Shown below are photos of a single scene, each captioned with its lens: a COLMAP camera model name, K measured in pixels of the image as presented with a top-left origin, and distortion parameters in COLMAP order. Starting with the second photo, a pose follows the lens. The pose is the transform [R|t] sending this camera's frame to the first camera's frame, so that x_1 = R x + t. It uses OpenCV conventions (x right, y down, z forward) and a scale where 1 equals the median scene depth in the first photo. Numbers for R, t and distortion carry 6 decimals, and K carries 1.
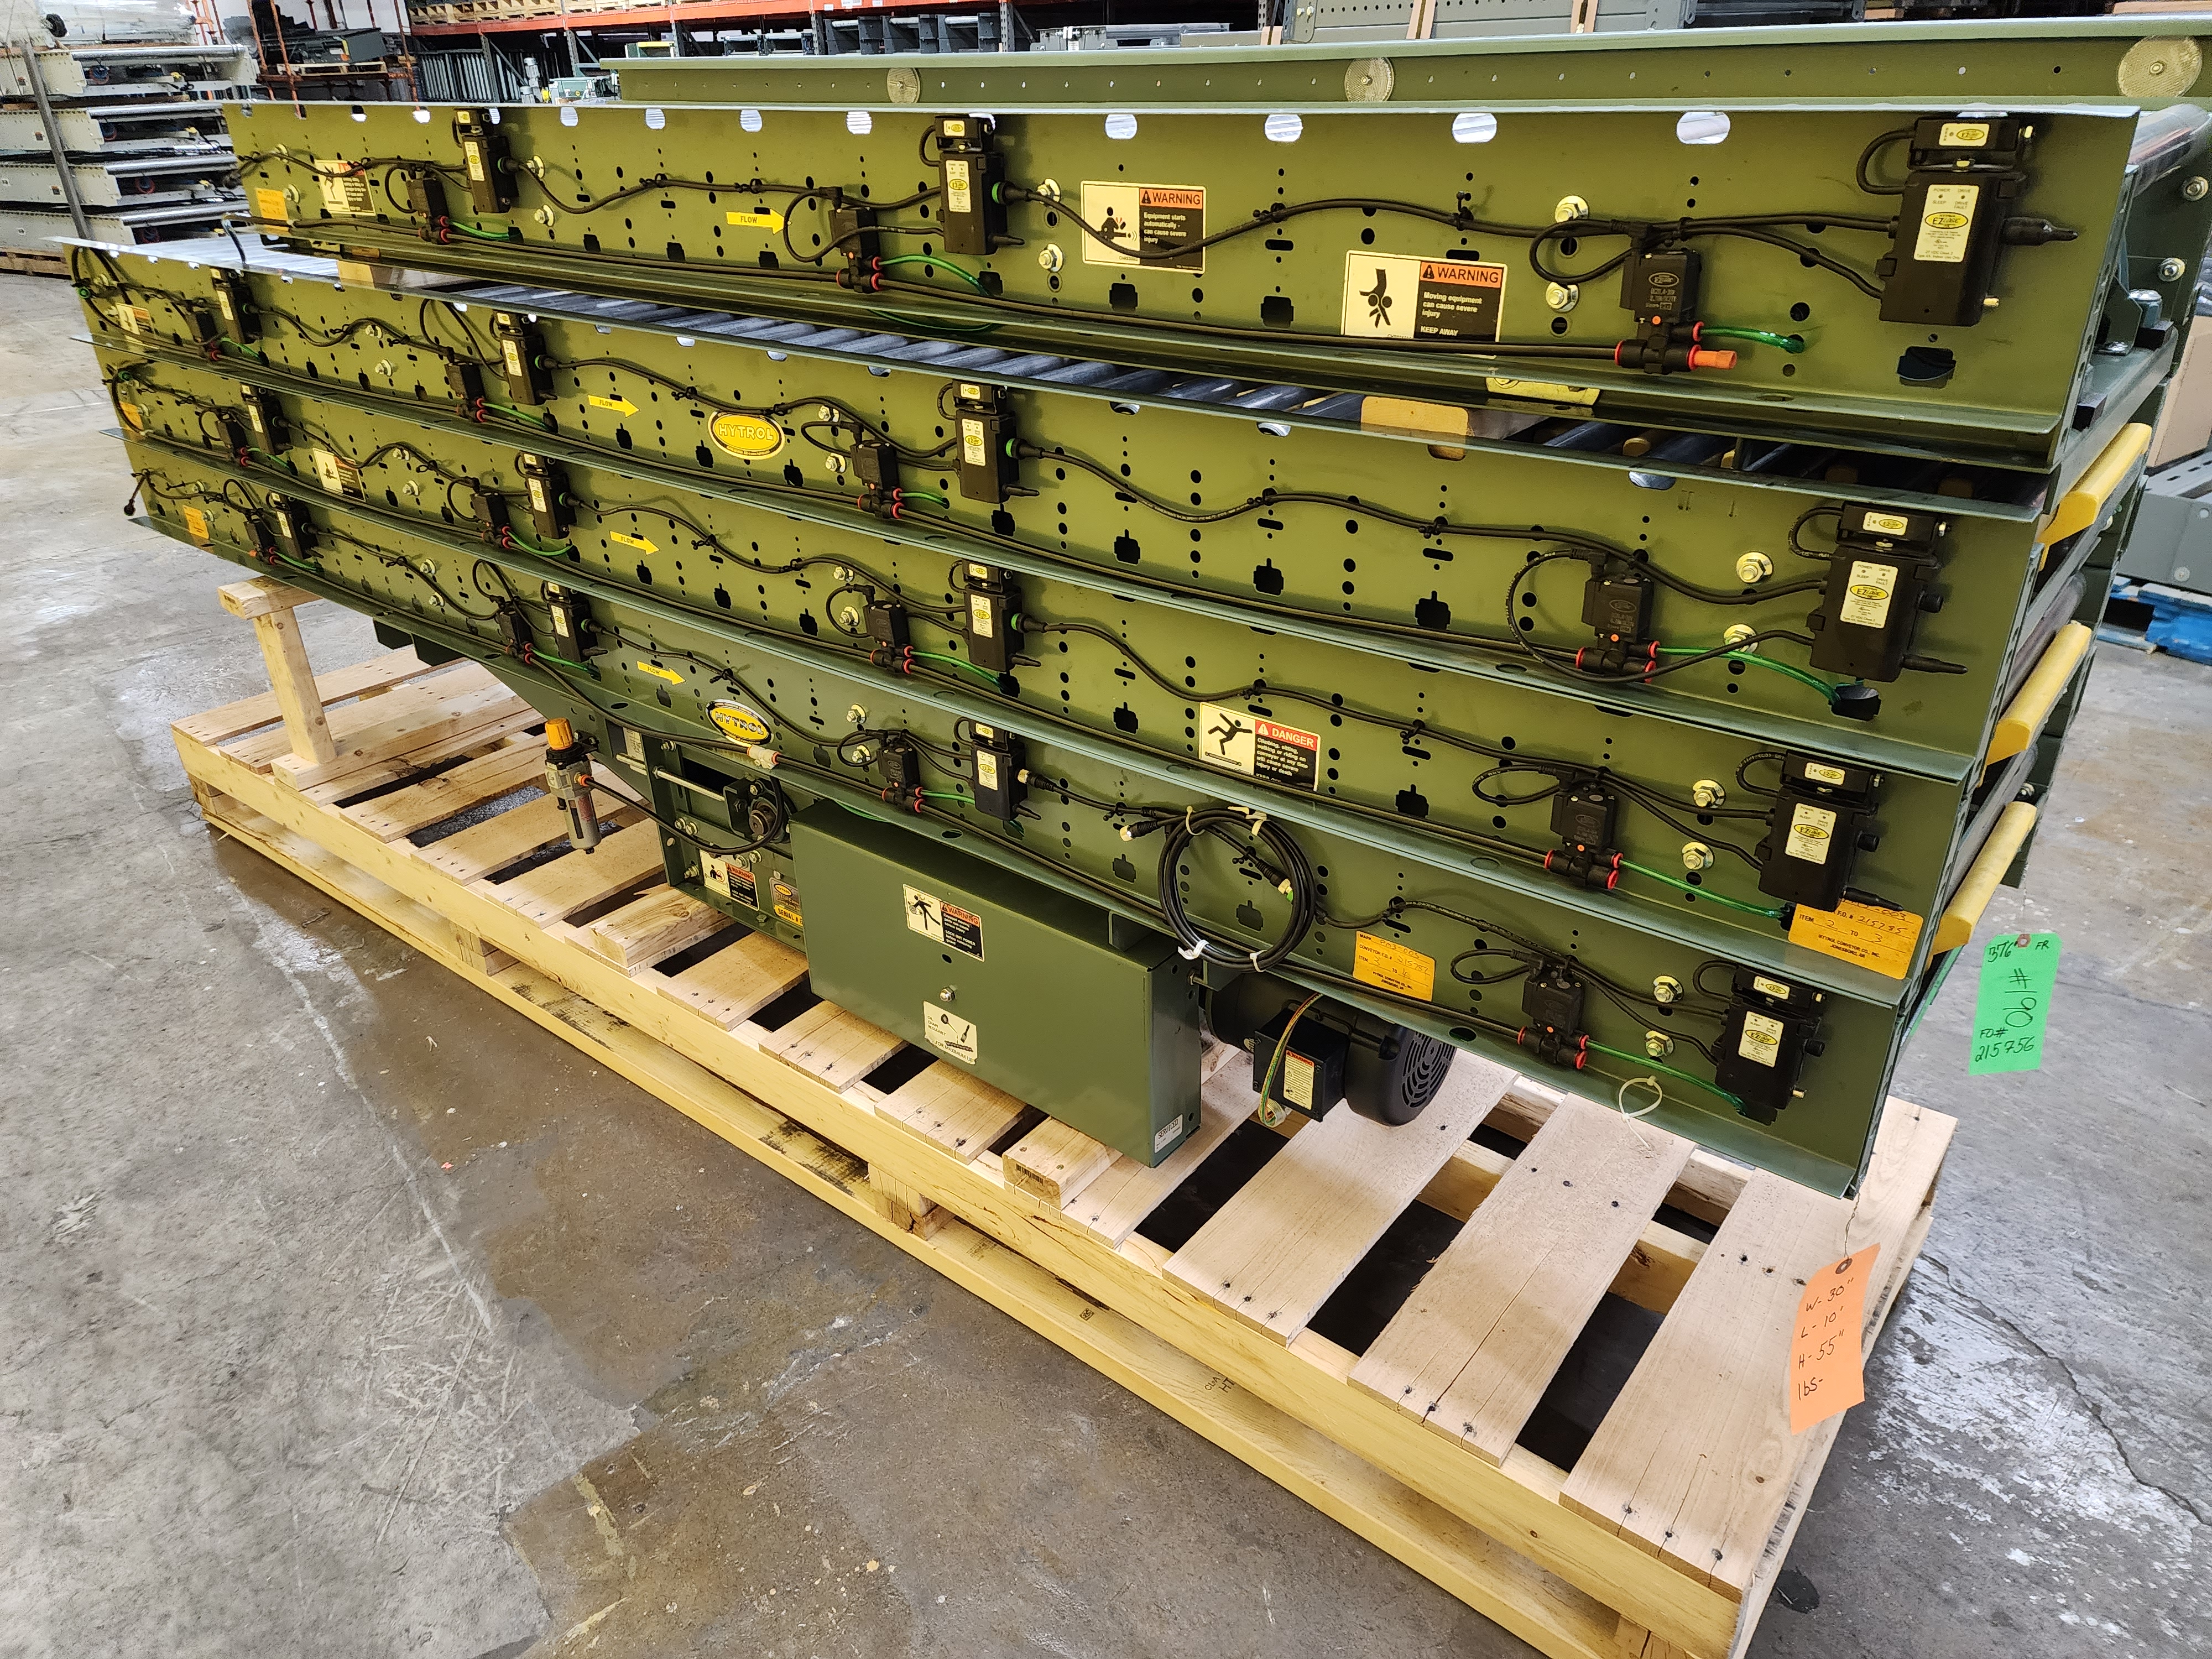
lens RADIAL K [[1462.1, 0, 1129.7], [0, 1462.1, 826.7], [0, 0, 1]] dist [0.074627, -0.056256]
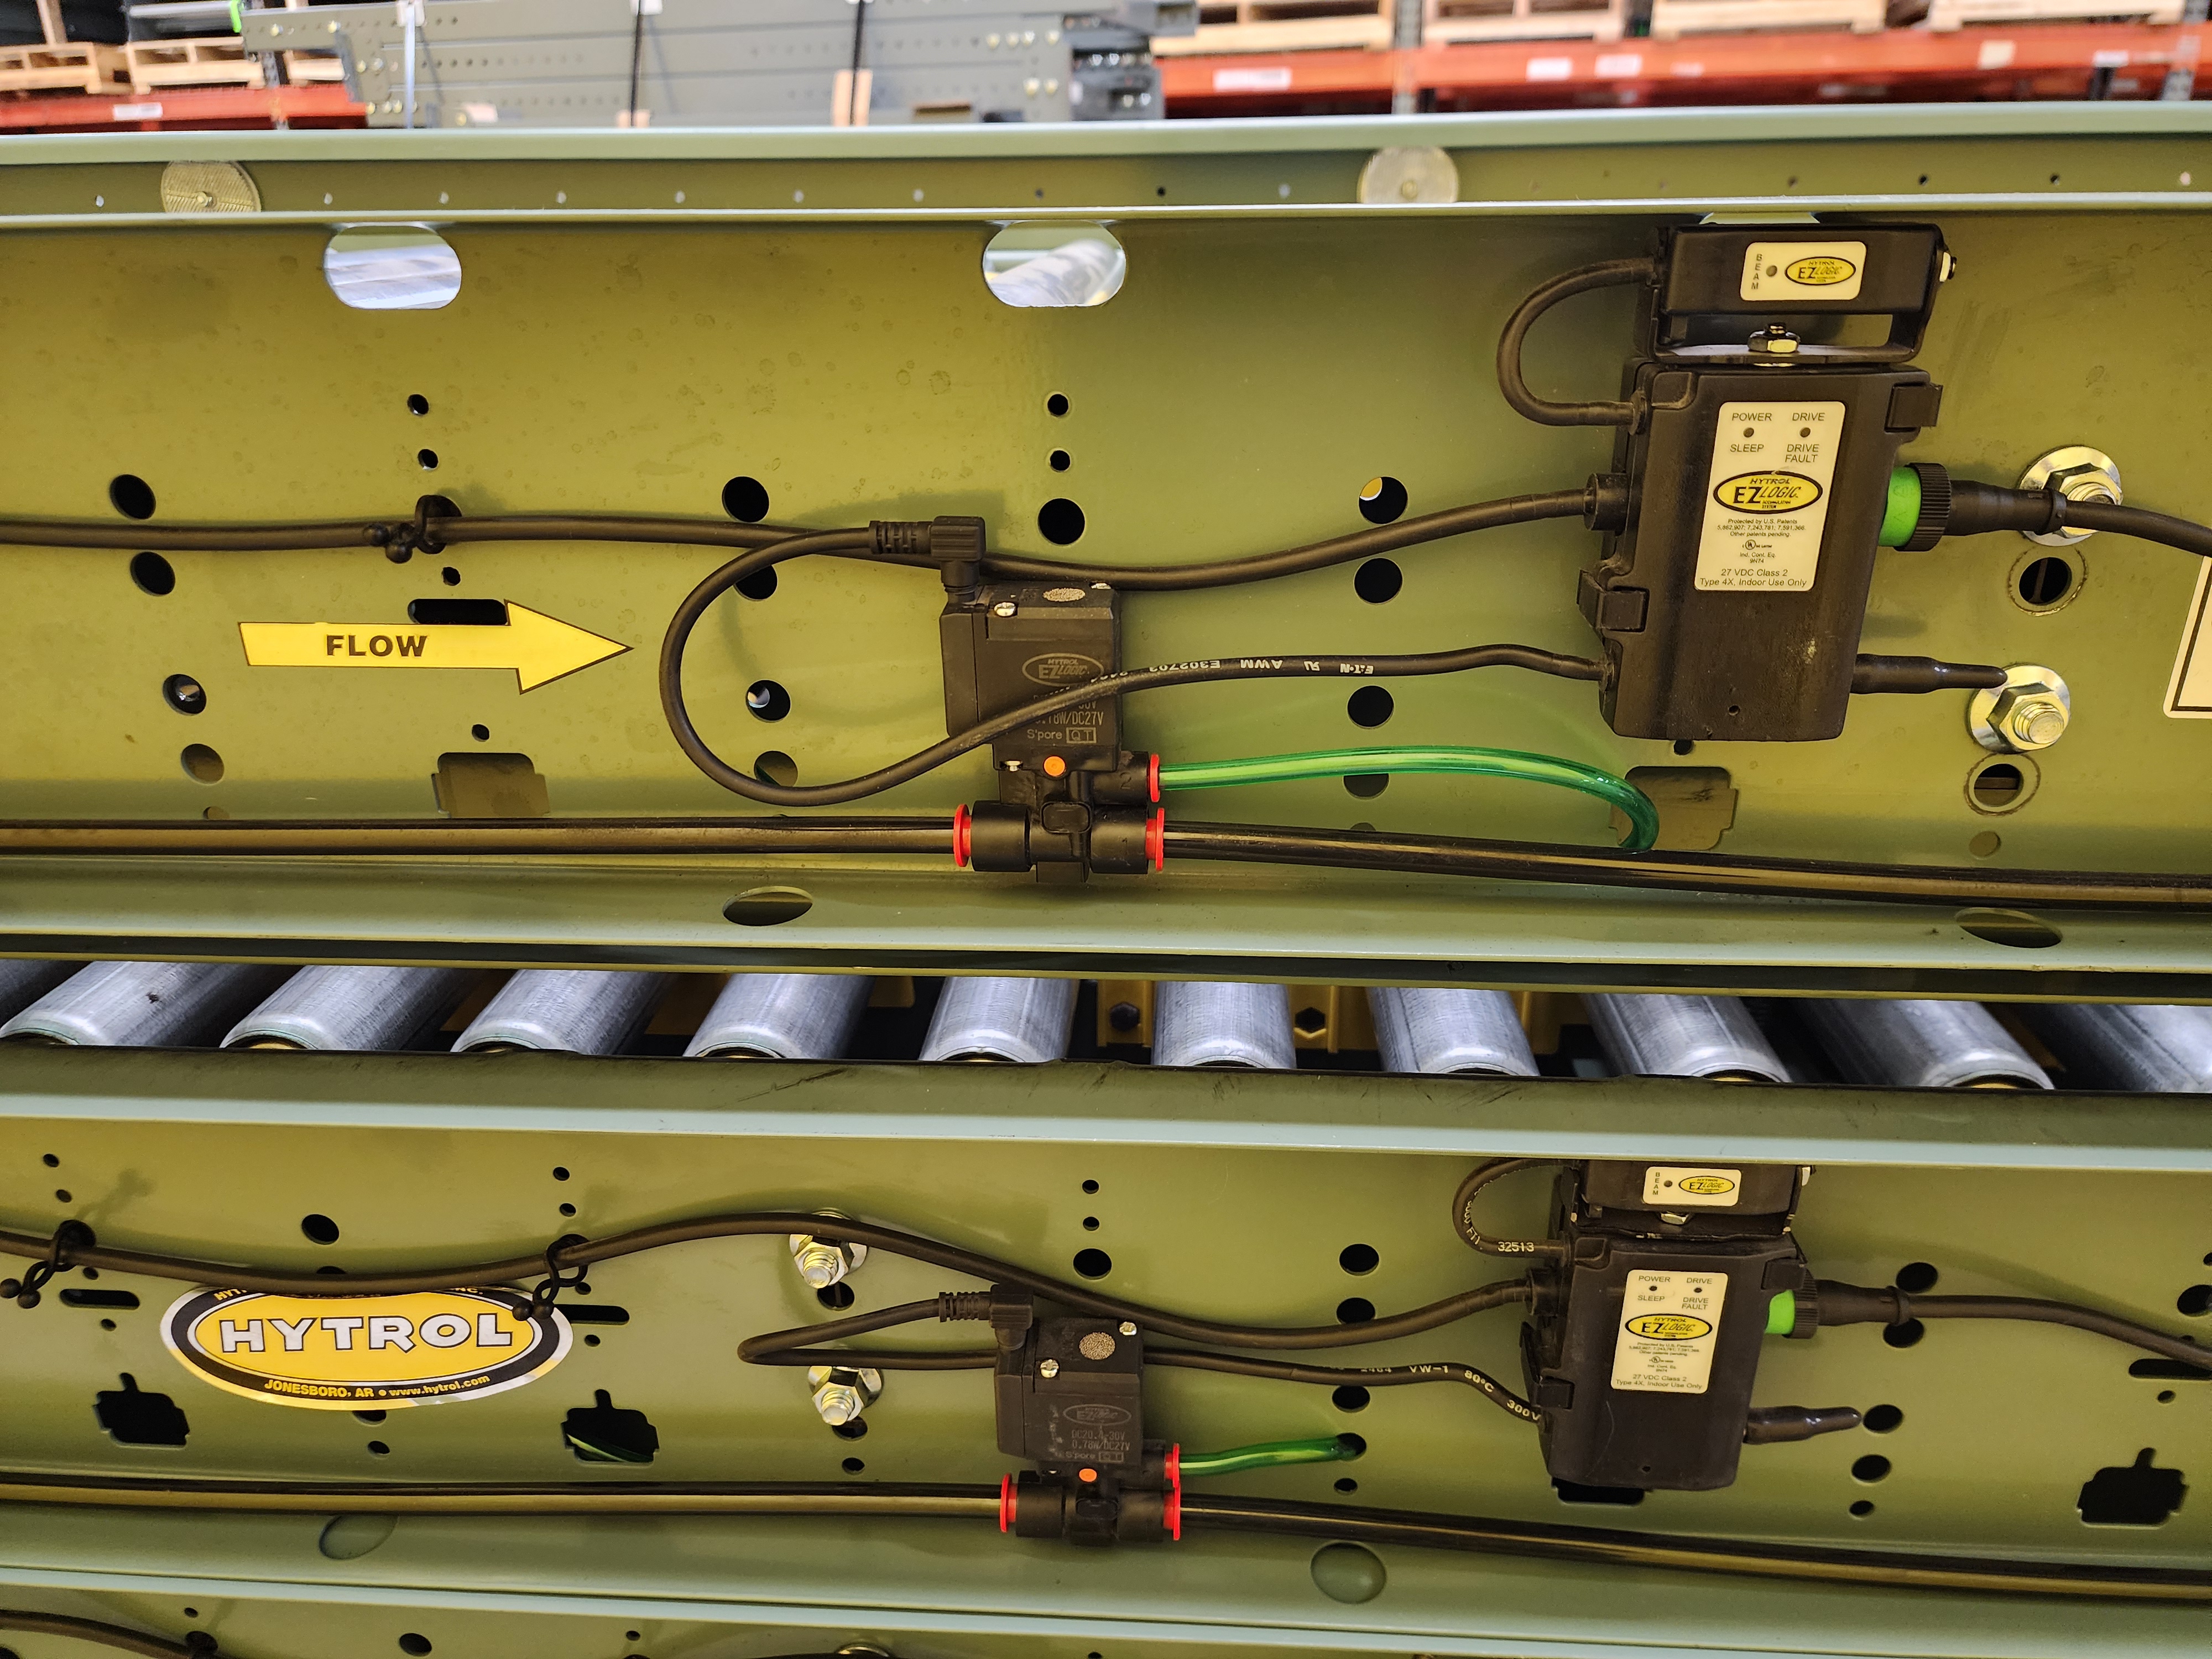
lens RADIAL K [[1412.3, 0, 1109.6], [0, 1412.3, 881.3], [0, 0, 1]] dist [0.045272, -0.046838]
pose [[0.813282, -0.209058, 0.543017, -0.247621], [0.258560, 0.965873, -0.015394, -0.279531], [-0.521266, 0.152922, 0.839581, 0.615153]]
